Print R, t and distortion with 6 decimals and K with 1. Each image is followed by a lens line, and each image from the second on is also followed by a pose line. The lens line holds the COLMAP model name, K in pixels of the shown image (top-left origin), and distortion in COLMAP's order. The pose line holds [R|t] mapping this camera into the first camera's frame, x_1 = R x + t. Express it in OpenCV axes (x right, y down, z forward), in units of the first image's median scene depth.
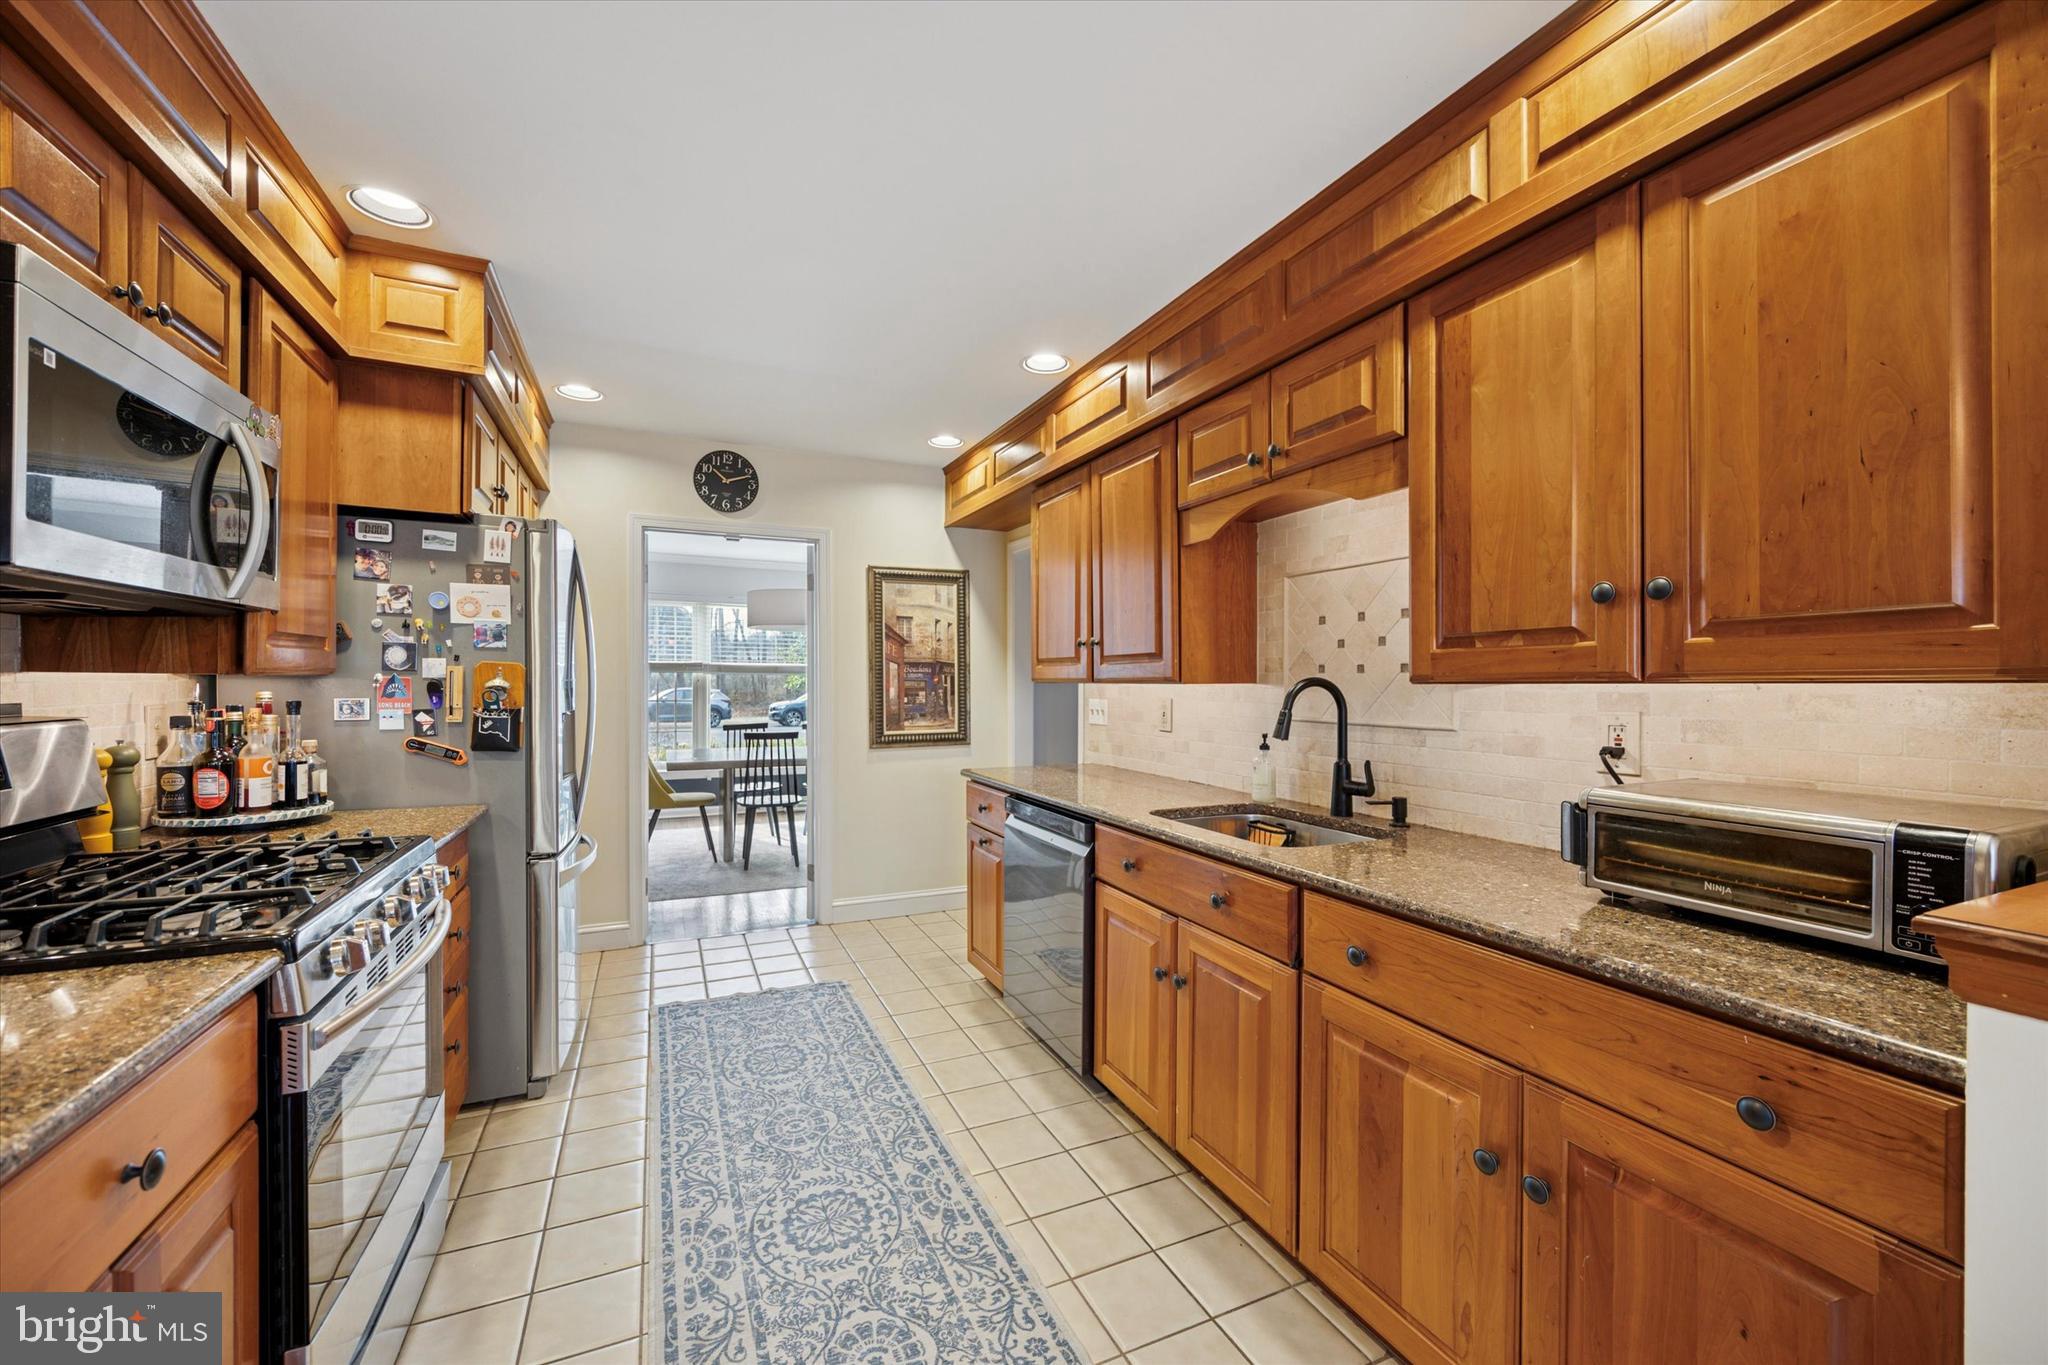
lens RADIAL K [[791.4, 0, 1026.4], [0, 791.4, 688.9], [0, 0, 1]] dist [-0.000505, -0.000034]
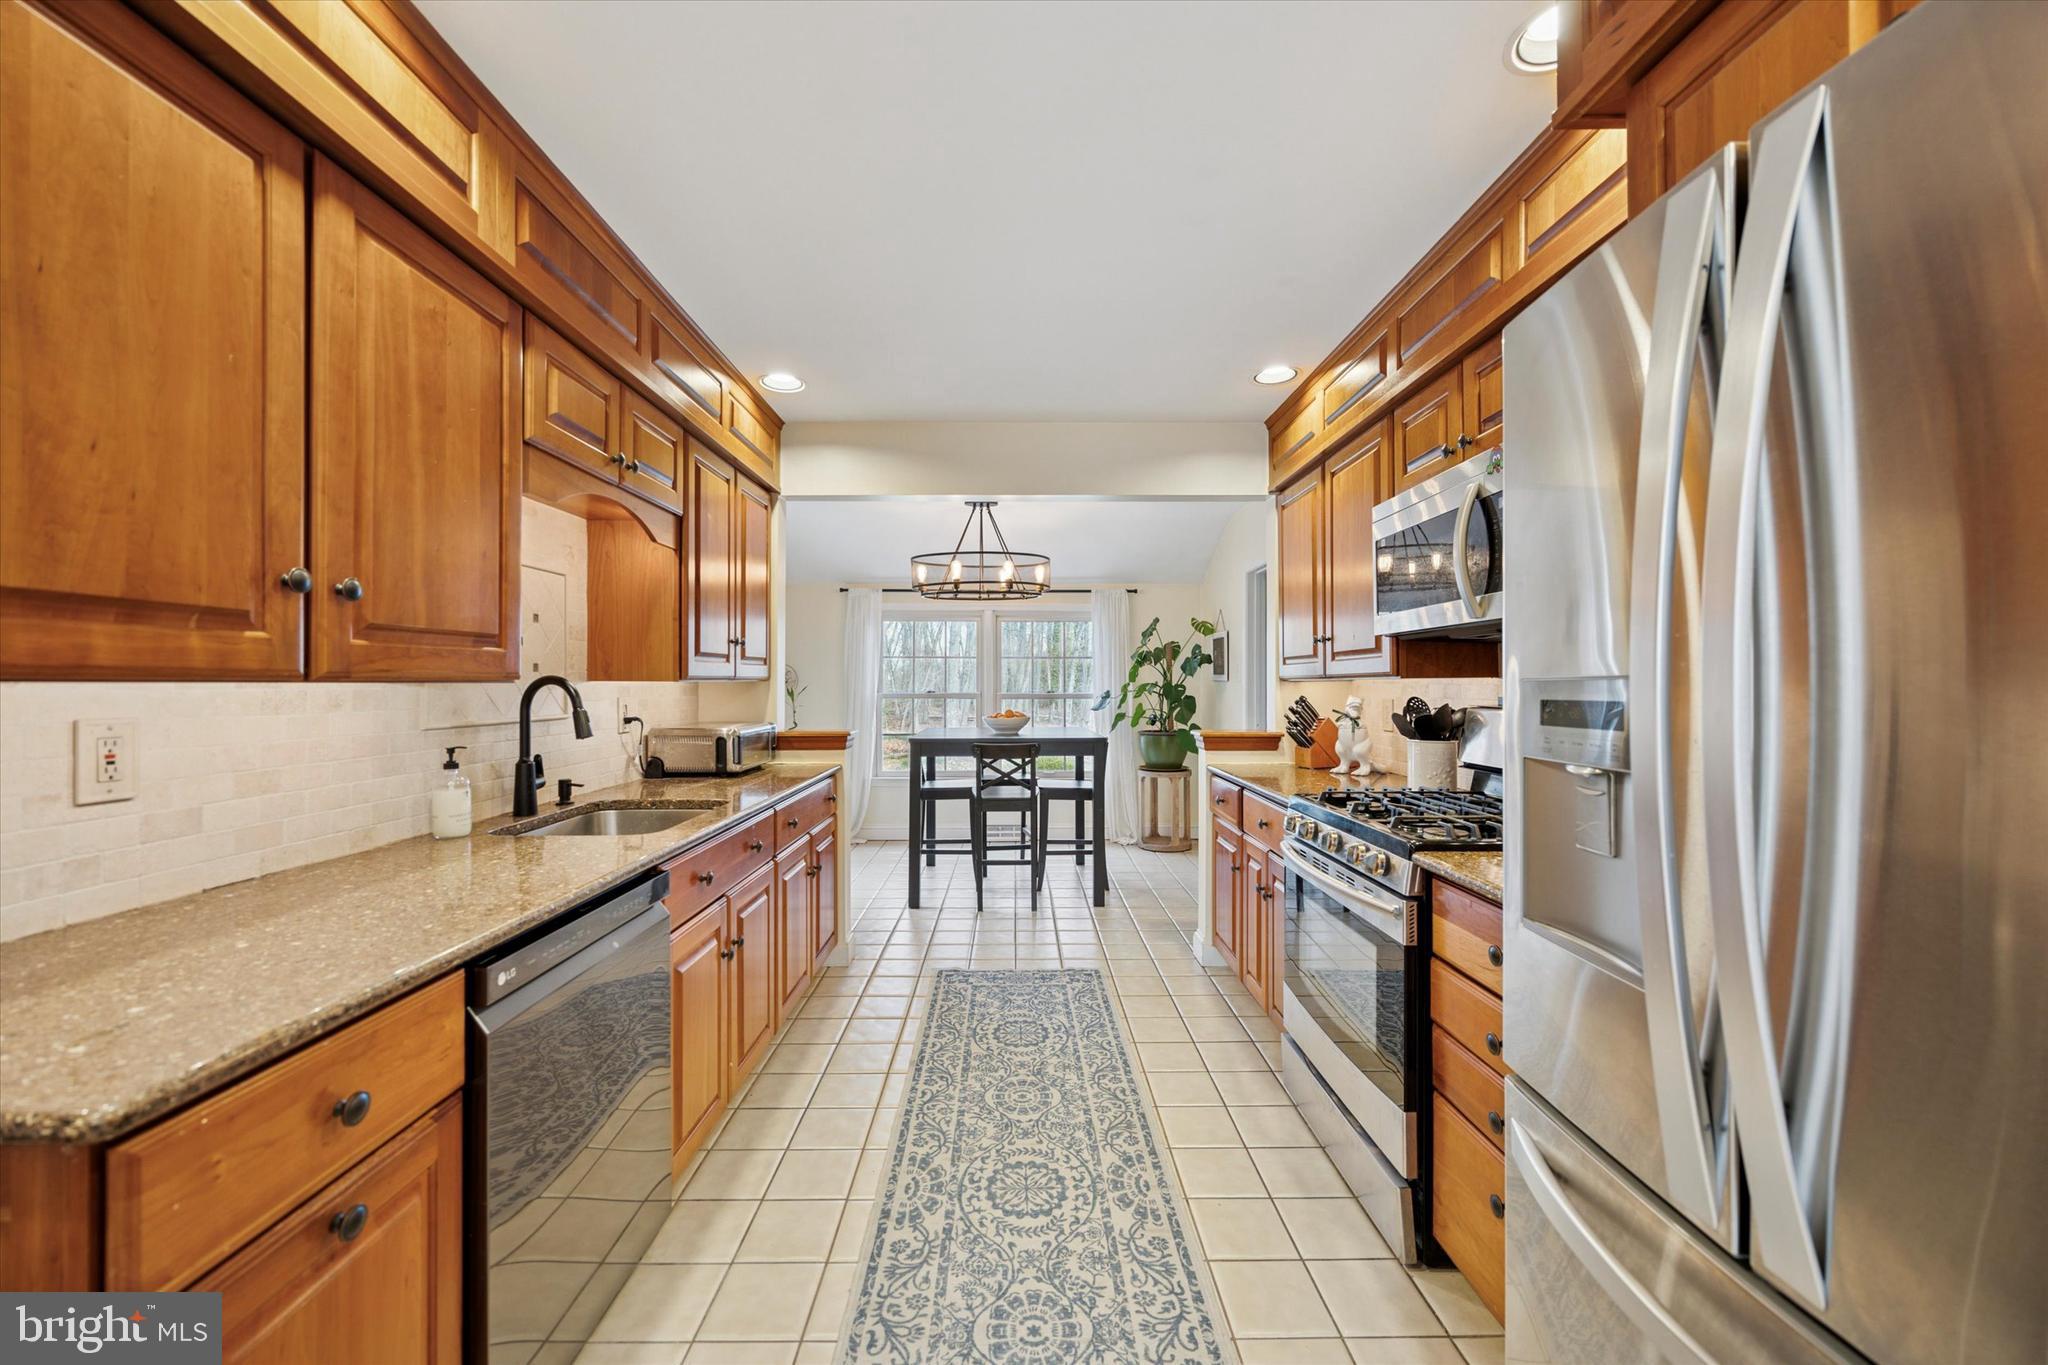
lens RADIAL K [[791.4, 0, 1023.9], [0, 791.4, 673.8], [0, 0, 1]] dist [-0.000505, -0.000034]
pose [[-0.911555, 0.003850, 0.411161, -0.683655], [0.004829, 0.999987, 0.001342, -0.016729], [-0.411151, 0.003209, -0.911562, 1.957510]]
